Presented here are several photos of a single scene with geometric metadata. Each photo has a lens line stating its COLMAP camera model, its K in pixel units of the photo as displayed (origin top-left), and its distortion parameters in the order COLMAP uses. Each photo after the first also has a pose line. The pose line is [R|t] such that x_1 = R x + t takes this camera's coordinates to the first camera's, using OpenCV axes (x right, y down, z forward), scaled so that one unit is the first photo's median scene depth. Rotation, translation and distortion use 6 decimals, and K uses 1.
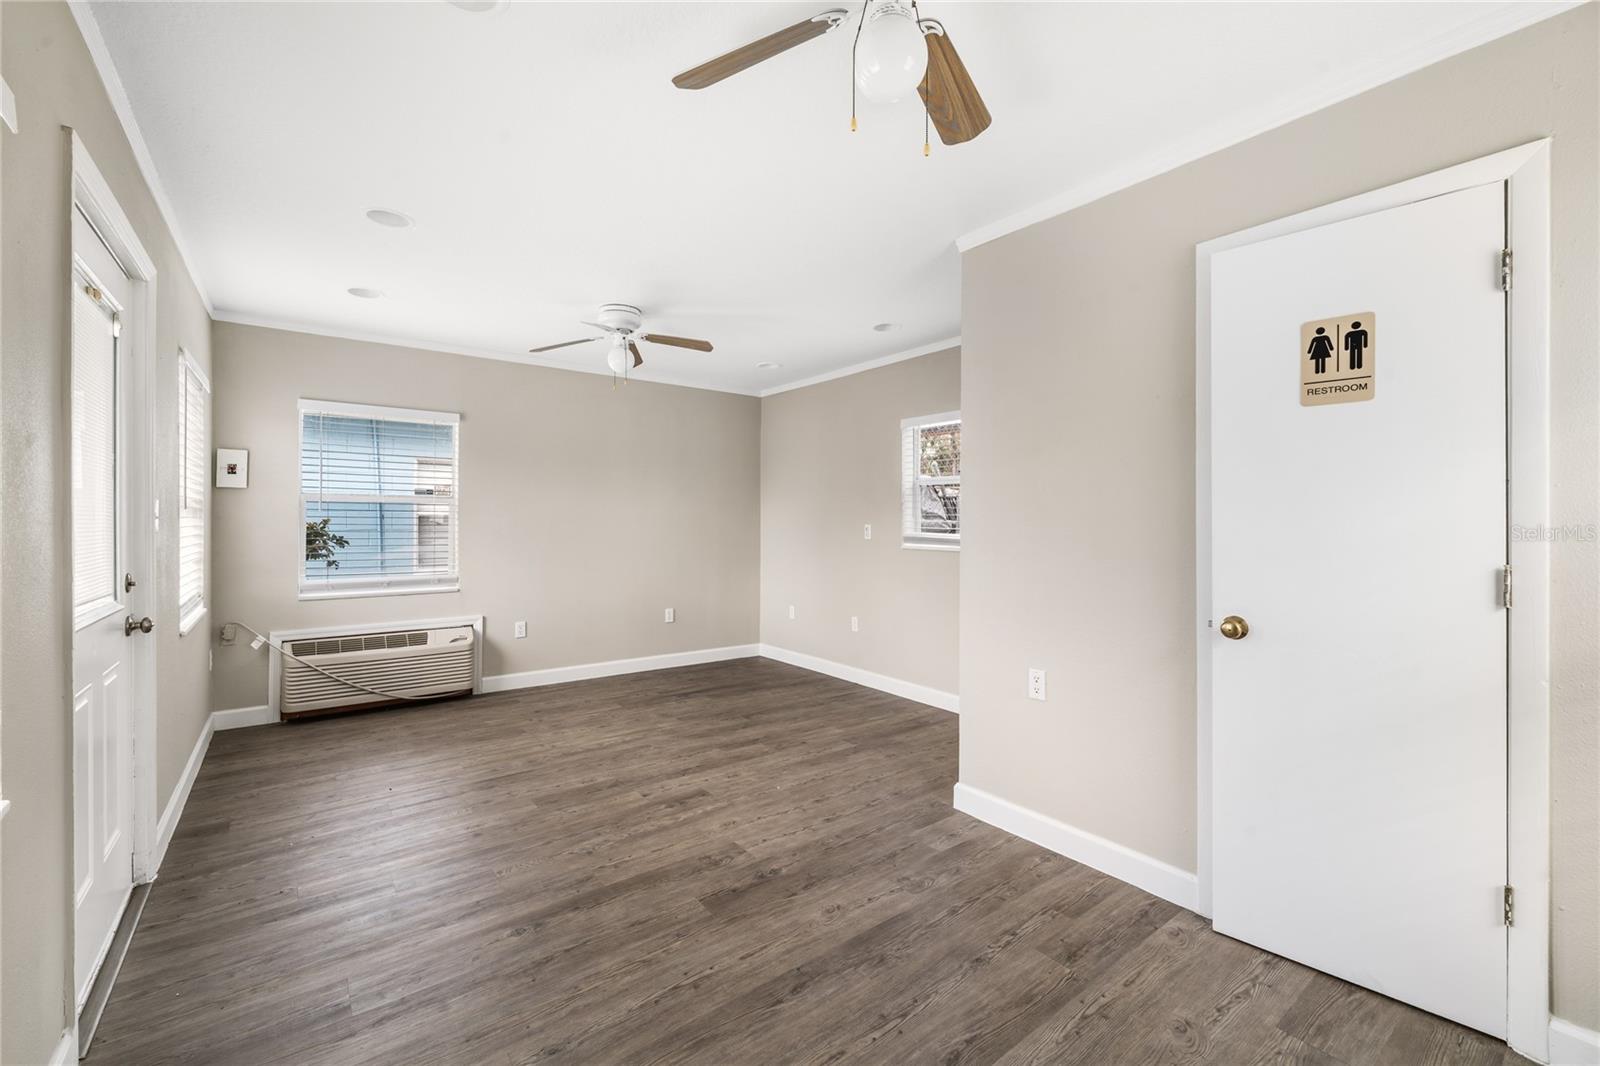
lens RADIAL K [[662.5, 0, 795.4], [0, 662.5, 520.2], [0, 0, 1]] dist [0.000536, -0.000006]
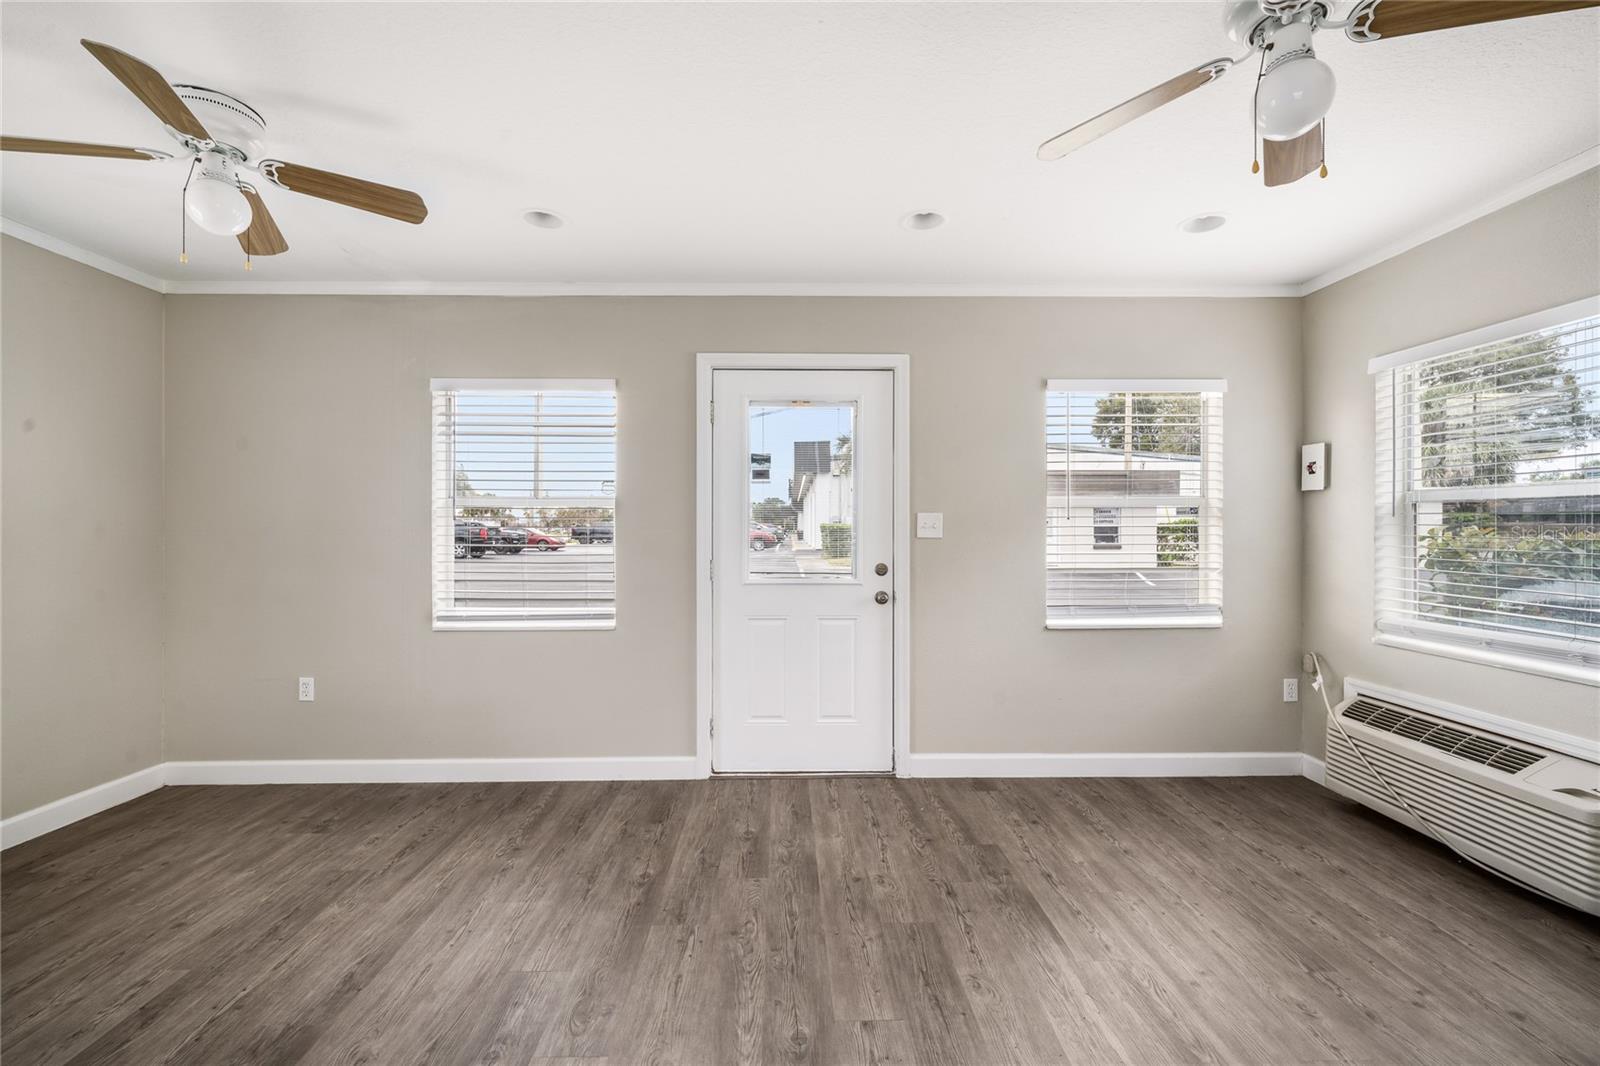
lens RADIAL K [[662.5, 0, 806.8], [0, 662.5, 528.4], [0, 0, 1]] dist [0.000536, -0.000006]
pose [[-0.575790, -0.001060, -0.817597, 0.197772], [-0.001262, 0.999999, -0.000408, -0.000407], [0.817597, 0.000797, -0.575790, 0.983599]]
